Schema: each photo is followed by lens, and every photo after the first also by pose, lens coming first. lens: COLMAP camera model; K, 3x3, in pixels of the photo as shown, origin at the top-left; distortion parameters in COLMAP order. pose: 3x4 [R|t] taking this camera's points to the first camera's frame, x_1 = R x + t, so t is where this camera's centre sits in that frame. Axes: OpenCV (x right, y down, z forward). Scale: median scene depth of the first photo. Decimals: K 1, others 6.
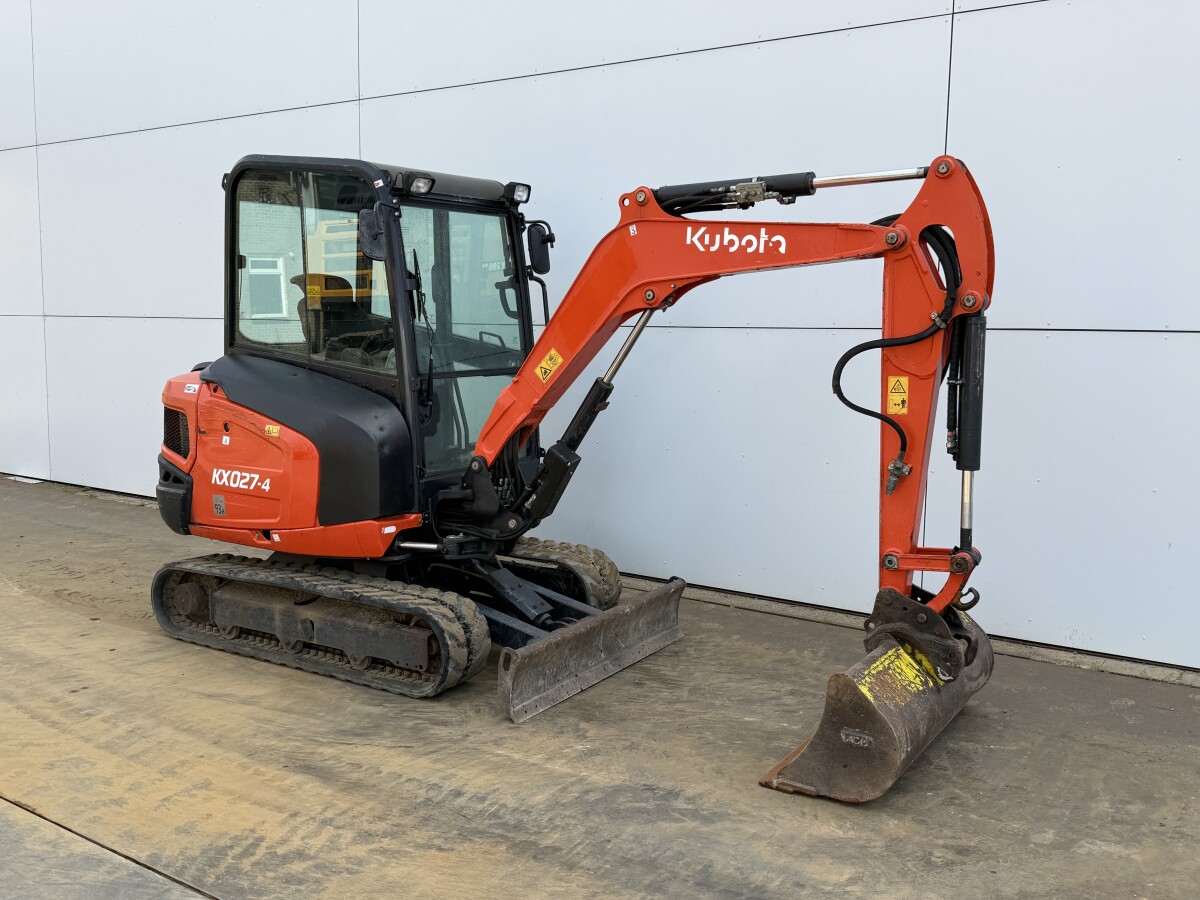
lens RADIAL K [[1079.9, 0, 601.7], [0, 1079.9, 457.8], [0, 0, 1]] dist [0.170269, -0.358028]
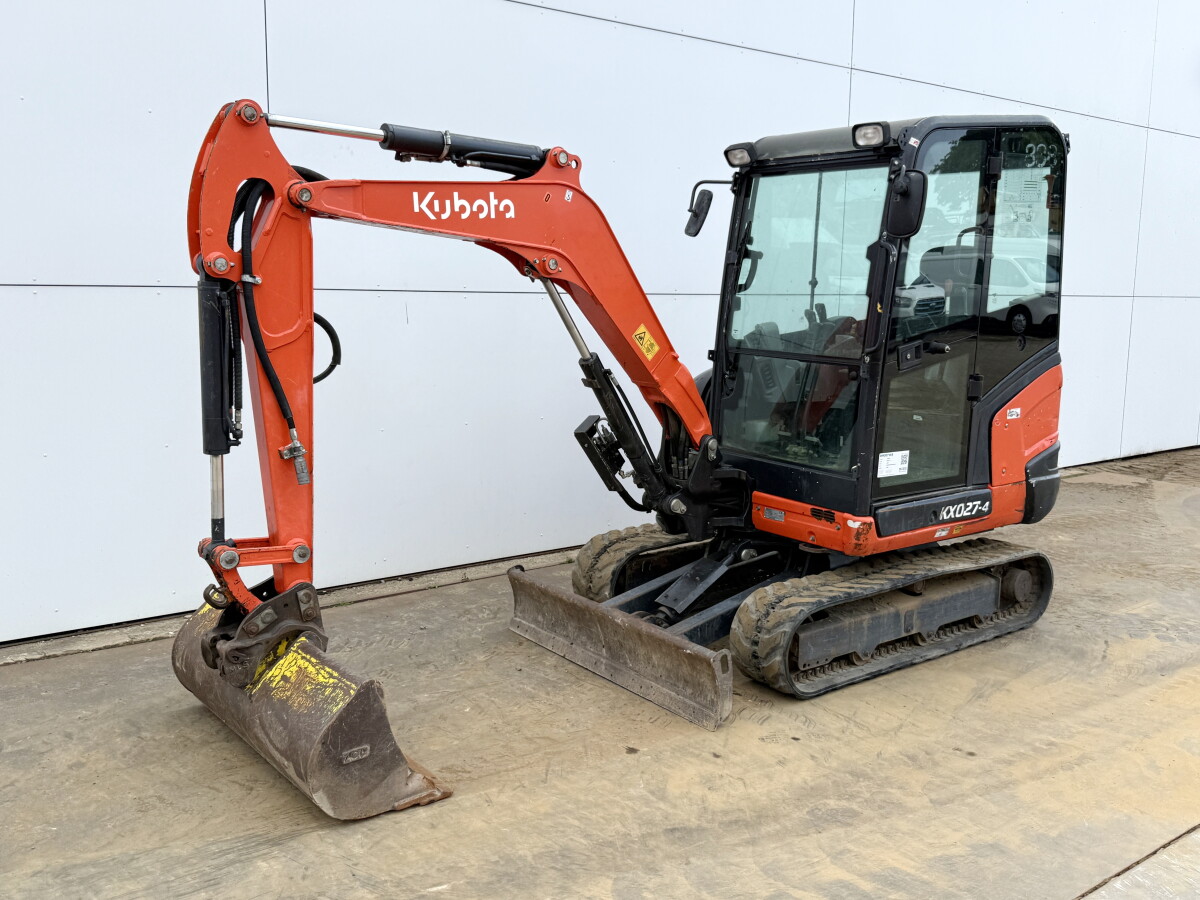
lens RADIAL K [[1063.7, 0, 597.6], [0, 1063.7, 453.9], [0, 0, 1]] dist [0.164036, -0.348363]
pose [[0.322922, -0.154317, 0.933760, -1.460681], [0.105022, 0.986367, 0.126691, -0.162048], [-0.940581, 0.057154, 0.334726, 1.101417]]
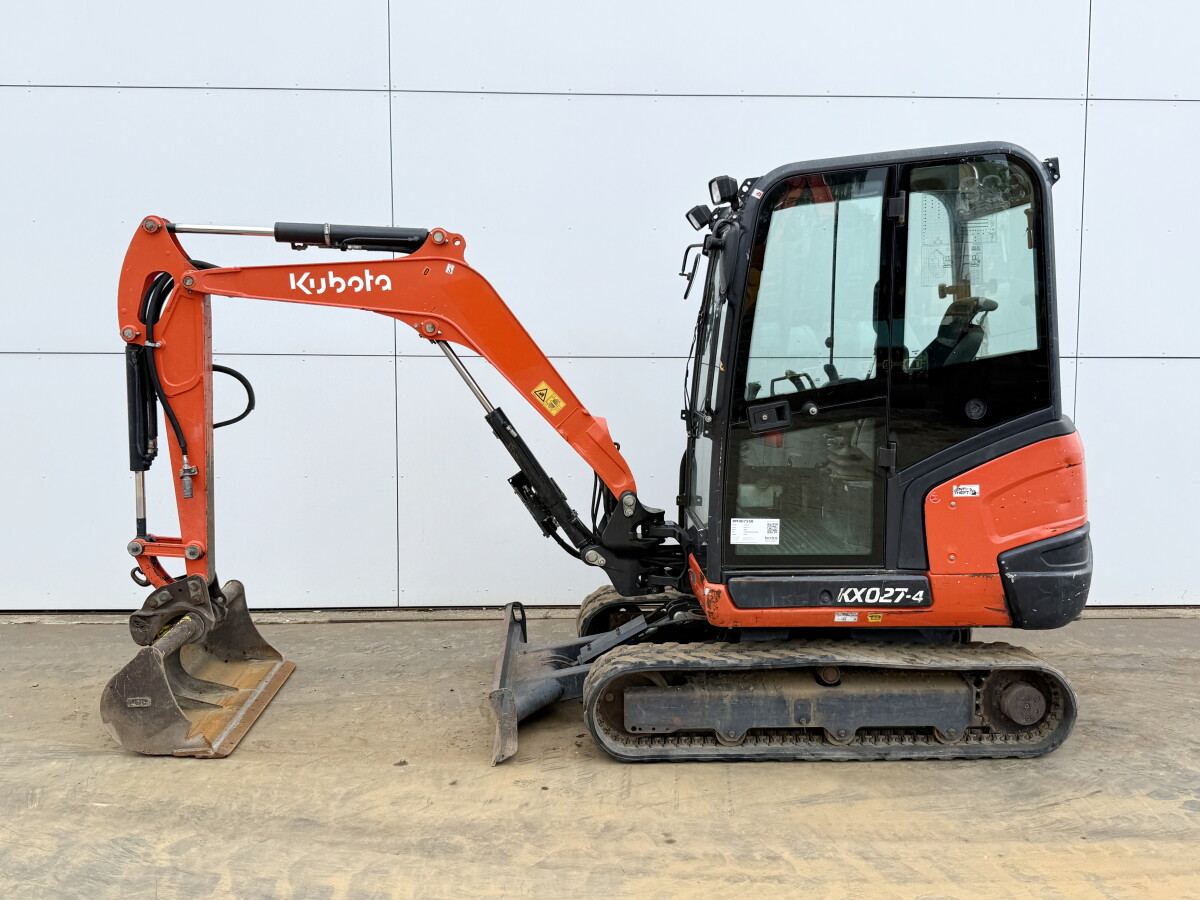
lens RADIAL K [[1066.0, 0, 607.2], [0, 1066.0, 453.3], [0, 0, 1]] dist [0.163204, -0.351992]
pose [[0.807861, -0.062354, 0.586066, -1.058076], [0.078207, 0.996936, -0.001736, -0.067224], [-0.584162, 0.047237, 0.810262, 0.451470]]
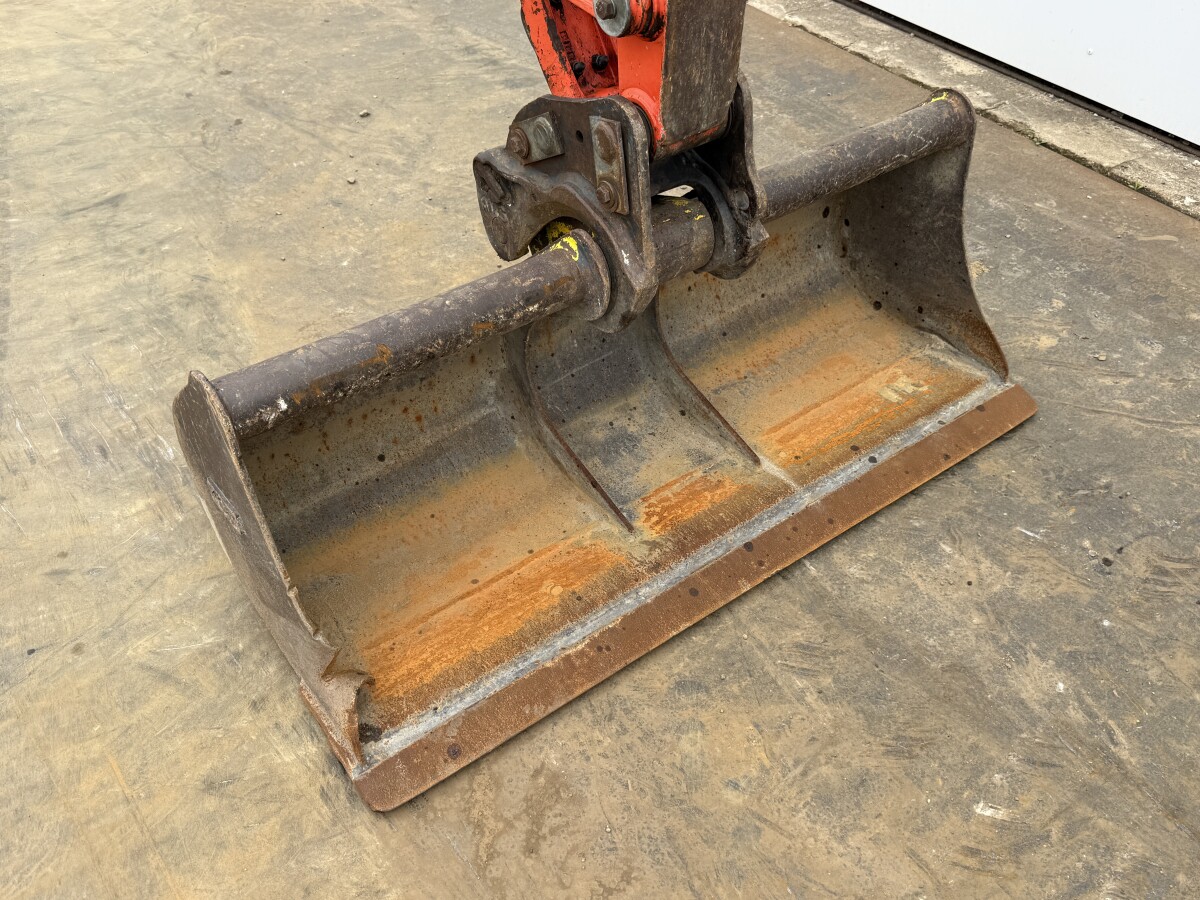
lens RADIAL K [[1067.6, 0, 602.1], [0, 1067.6, 455.7], [0, 0, 1]] dist [0.166612, -0.355046]
pose [[0.938234, 0.241052, -0.248214, -0.662825], [-0.057788, 0.816476, 0.574480, -0.065217], [0.341141, -0.524653, 0.779976, 1.337982]]
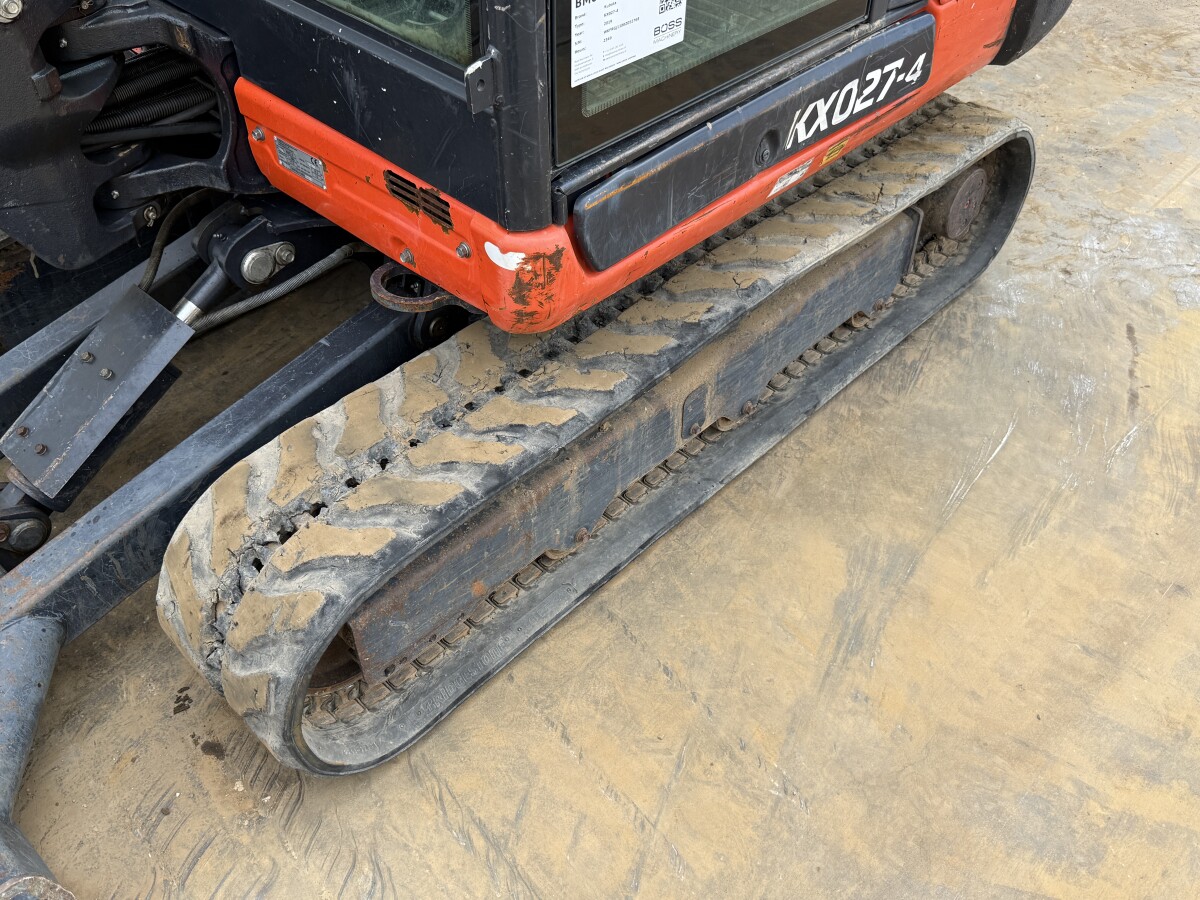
lens RADIAL K [[1067.6, 0, 602.1], [0, 1067.6, 455.7], [0, 0, 1]] dist [0.166612, -0.355046]
pose [[0.173485, -0.678449, 0.713869, -0.657705], [0.128611, 0.734261, 0.666574, -0.095661], [-0.976403, -0.023829, 0.214639, 1.124917]]
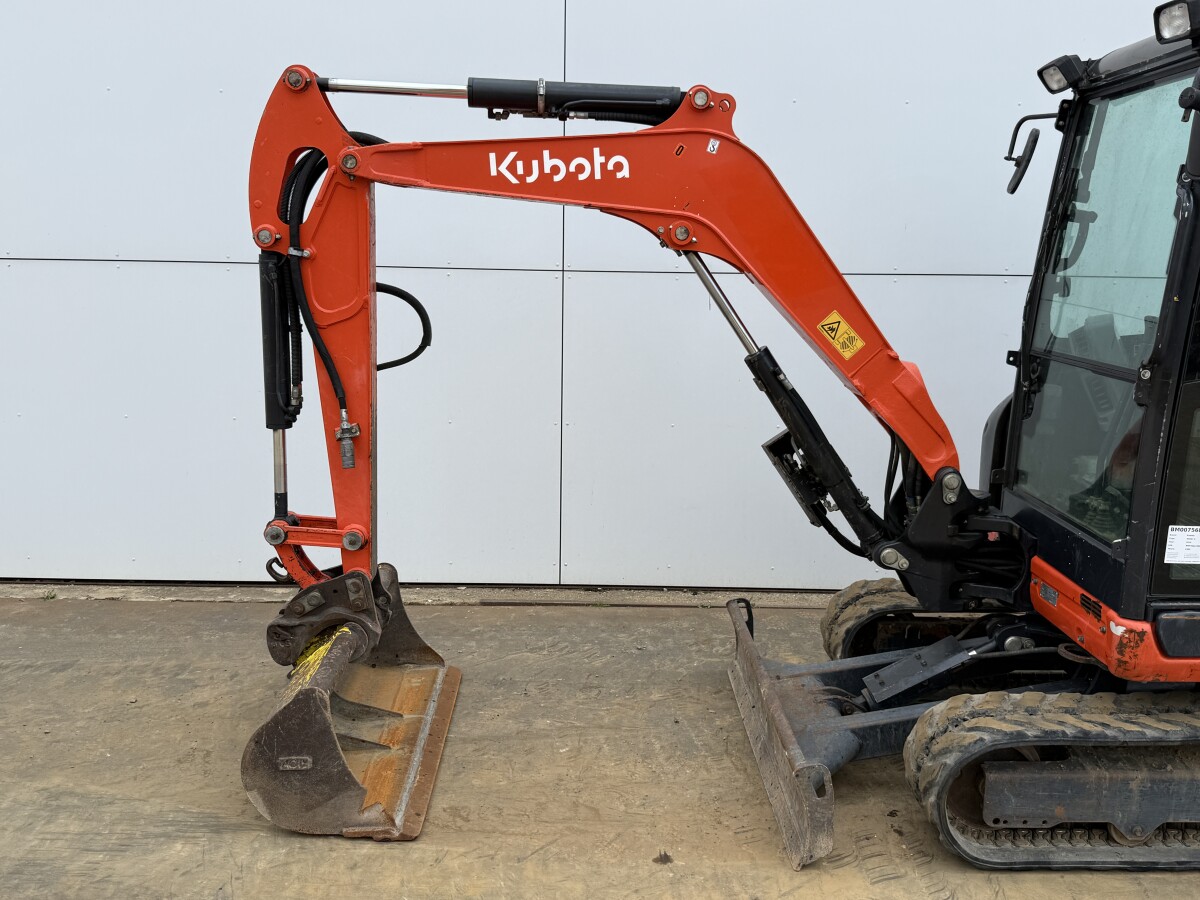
lens RADIAL K [[1066.9, 0, 602.4], [0, 1066.9, 448.7], [0, 0, 1]] dist [0.145153, -0.276375]
pose [[0.828352, -0.092117, 0.552583, -1.040687], [0.062708, 0.995436, 0.071939, -0.116741], [-0.556687, -0.024940, 0.830348, 0.833057]]
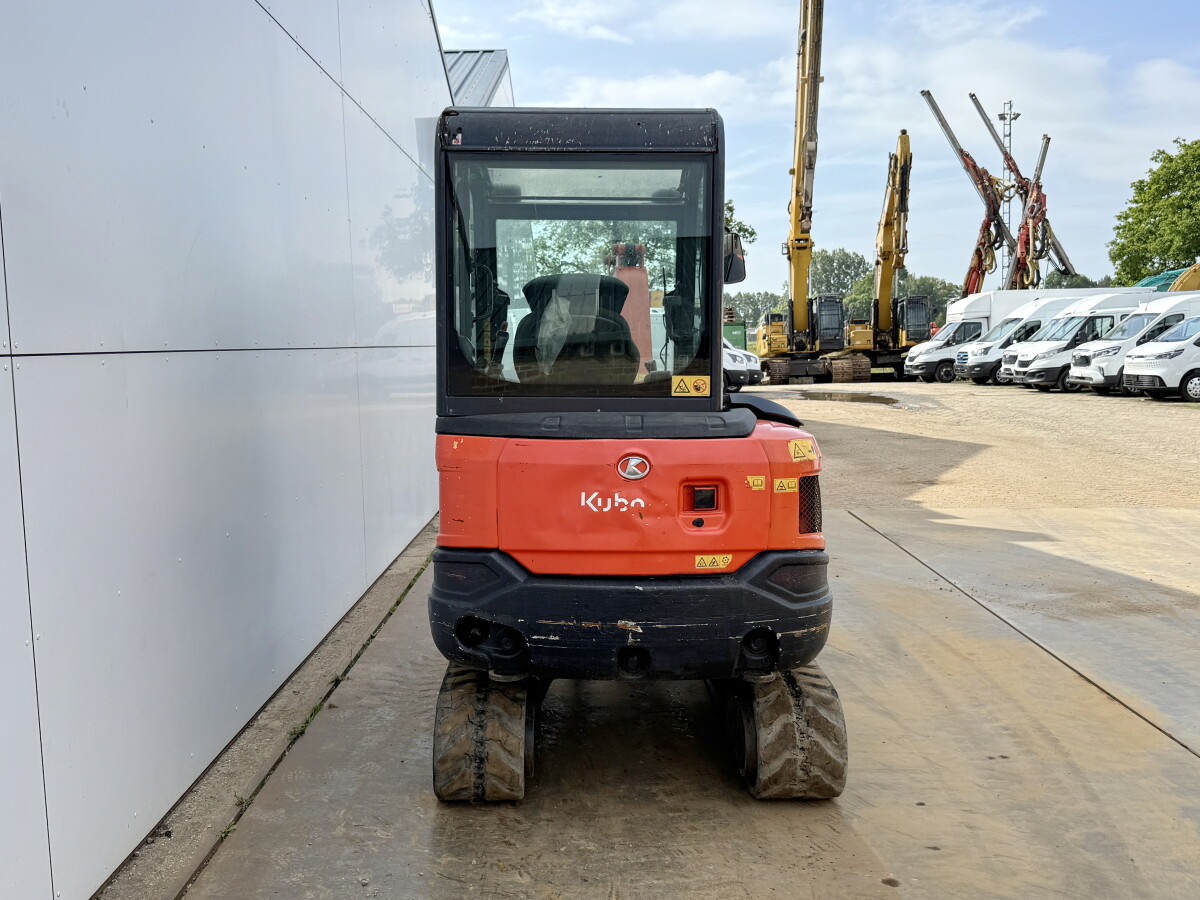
lens RADIAL K [[1113.9, 0, 602.0], [0, 1113.9, 457.3], [0, 0, 1]] dist [0.151485, -0.306765]
pose [[-0.570693, -0.089913, 0.816226, -1.150701], [0.106590, 0.977467, 0.182200, -0.256705], [-0.814216, 0.190982, -0.548250, 1.940240]]
